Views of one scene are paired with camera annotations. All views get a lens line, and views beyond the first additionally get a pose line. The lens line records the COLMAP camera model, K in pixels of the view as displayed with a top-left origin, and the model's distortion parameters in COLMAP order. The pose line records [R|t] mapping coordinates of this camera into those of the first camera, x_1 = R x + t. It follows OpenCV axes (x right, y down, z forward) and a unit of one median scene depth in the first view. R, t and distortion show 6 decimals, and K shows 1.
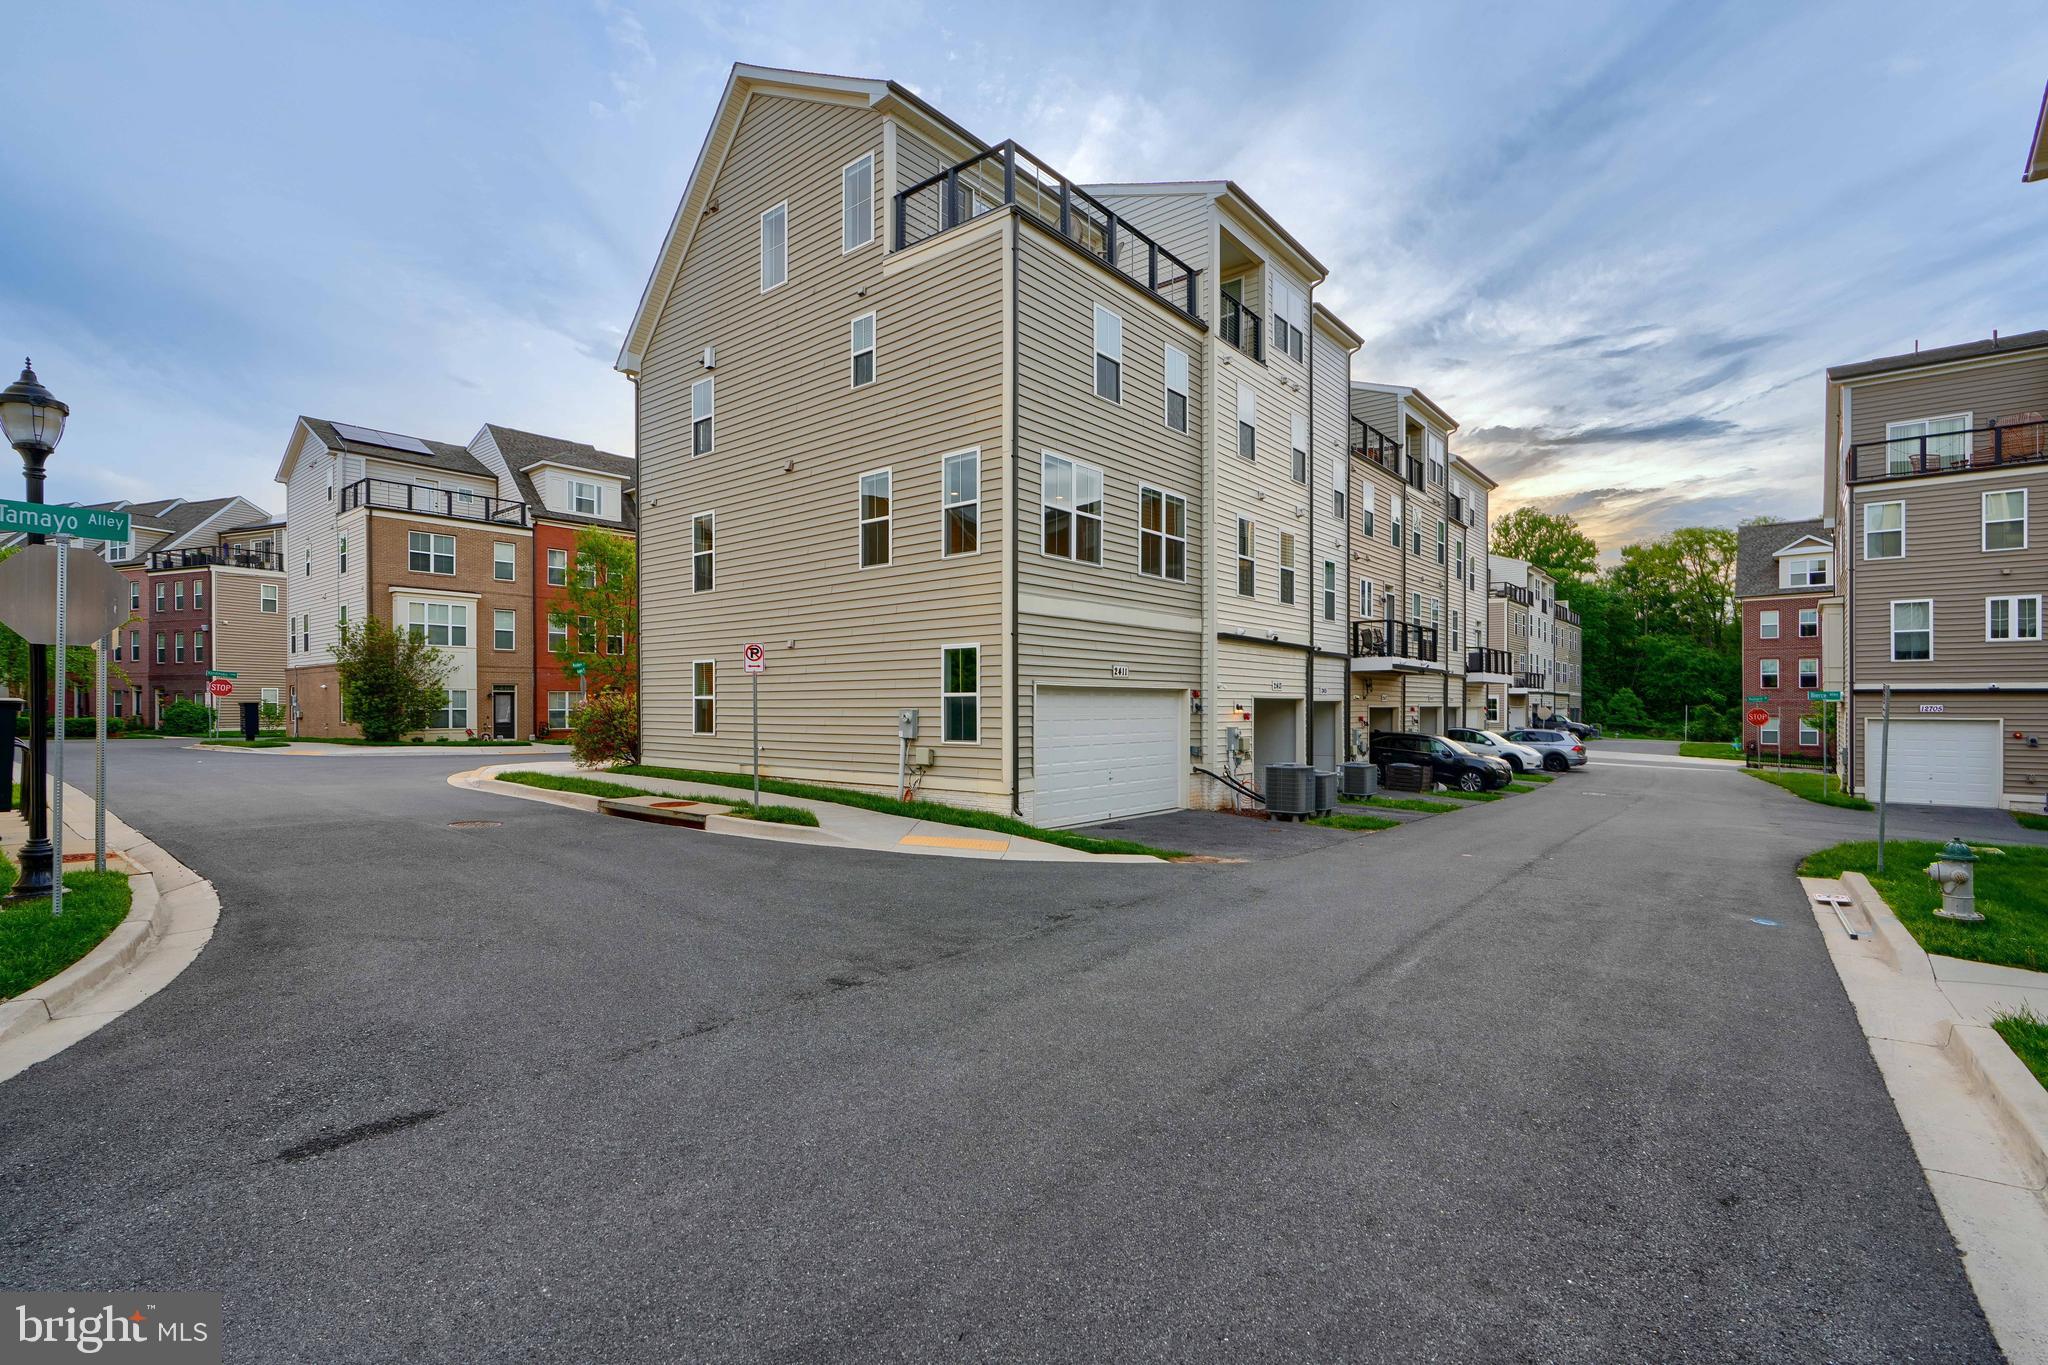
lens RADIAL K [[965.2, 0, 1022.2], [0, 965.2, 694.7], [0, 0, 1]] dist [0.000991, 0.001745]
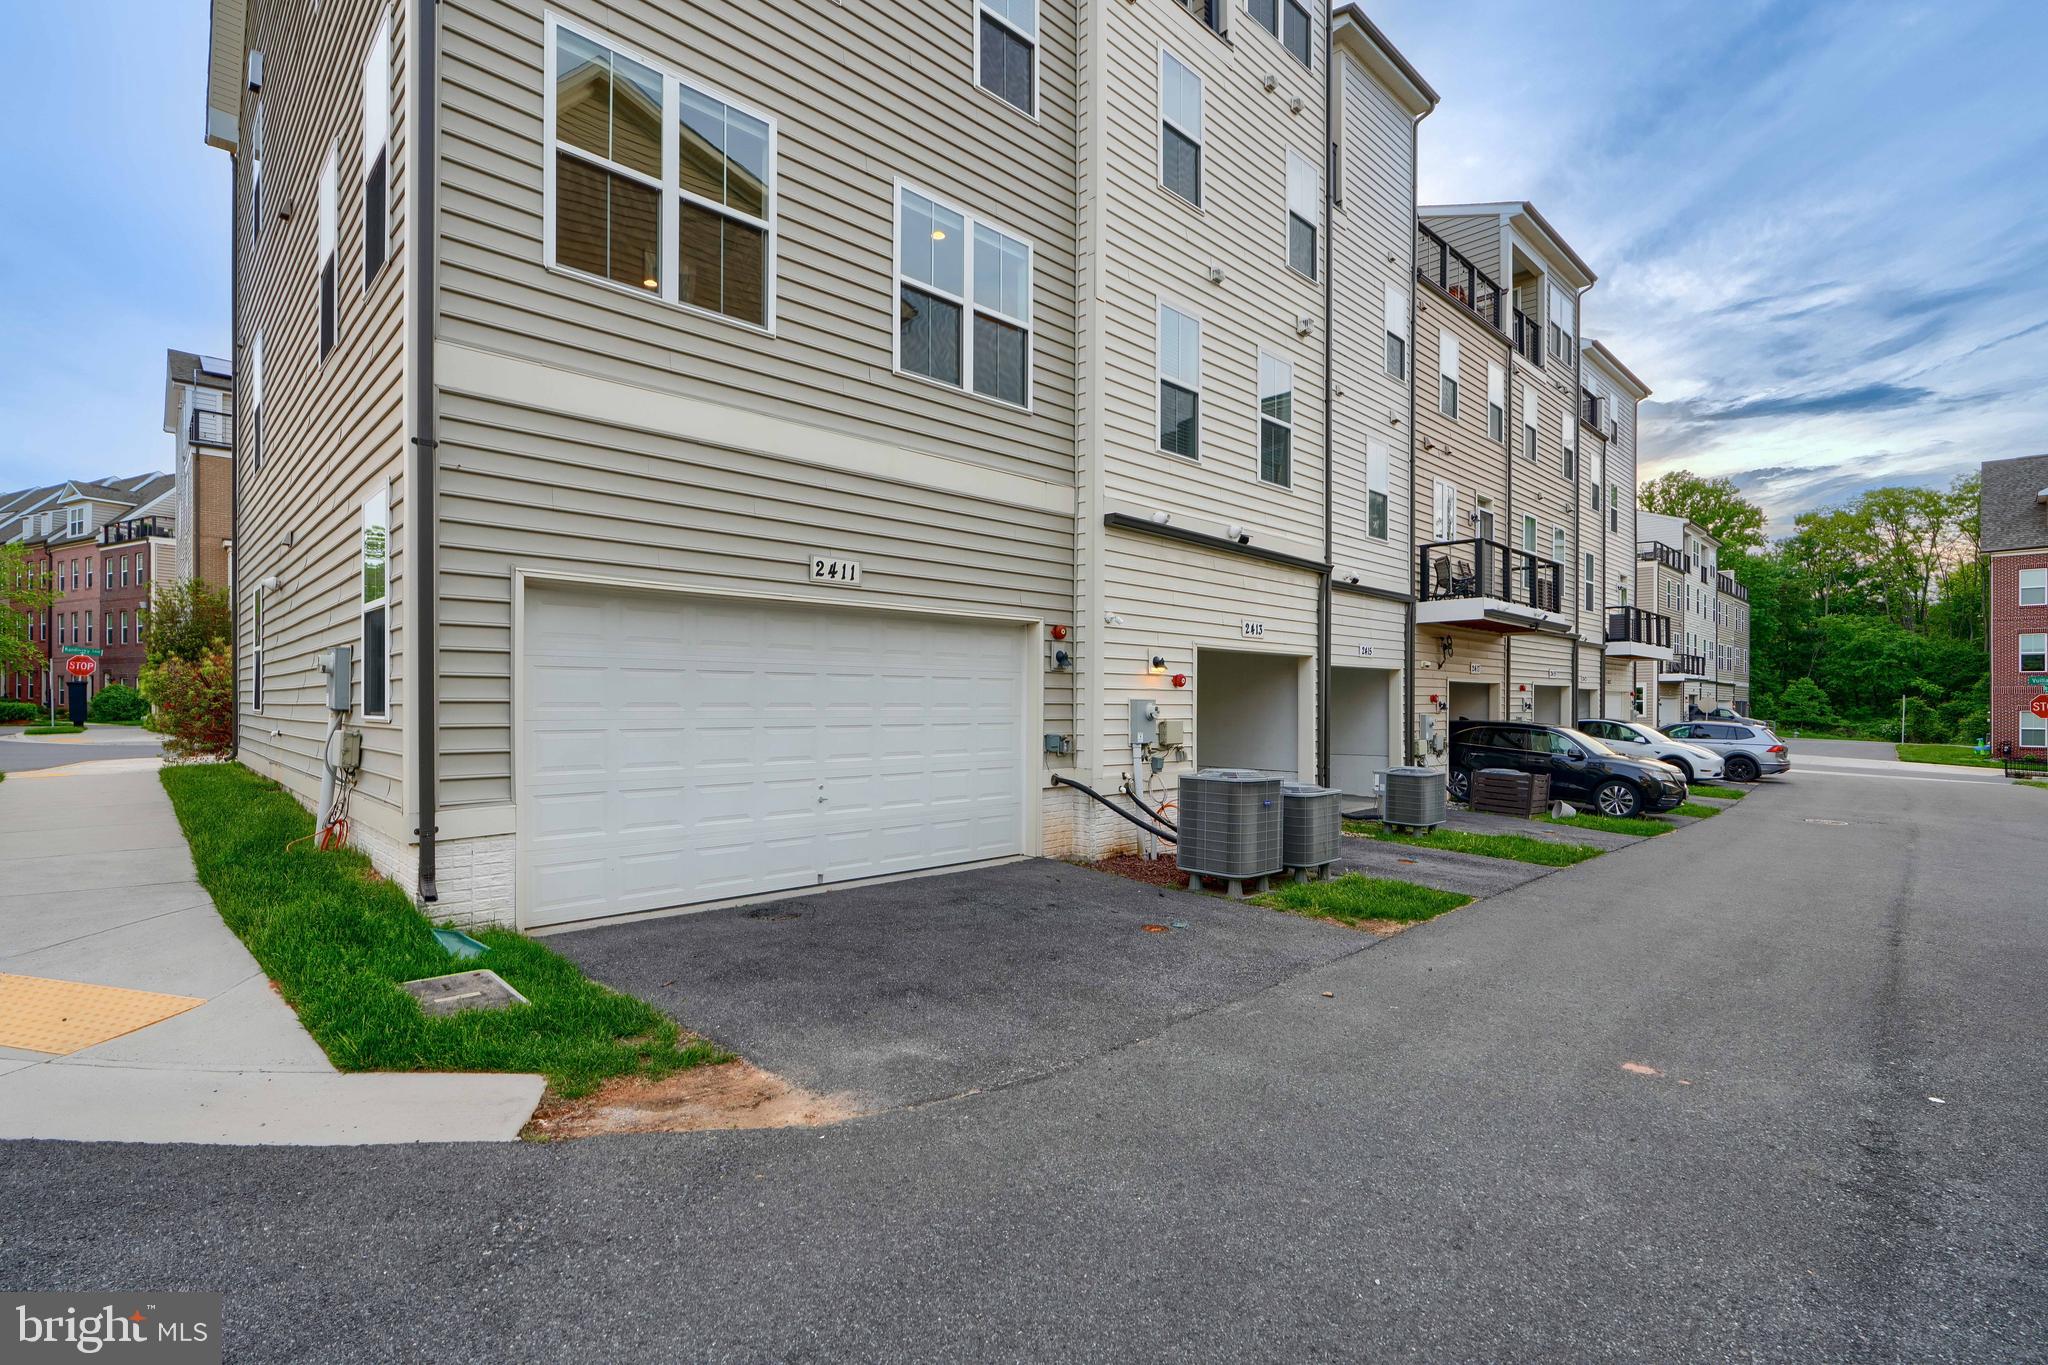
lens RADIAL K [[965.2, 0, 1022.8], [0, 965.2, 694.9], [0, 0, 1]] dist [0.000991, 0.001745]
pose [[0.994242, 0.001978, -0.107143, 0.135338], [-0.001665, 0.999994, 0.003011, 0.019178], [0.107148, -0.002815, 0.994239, 0.305153]]
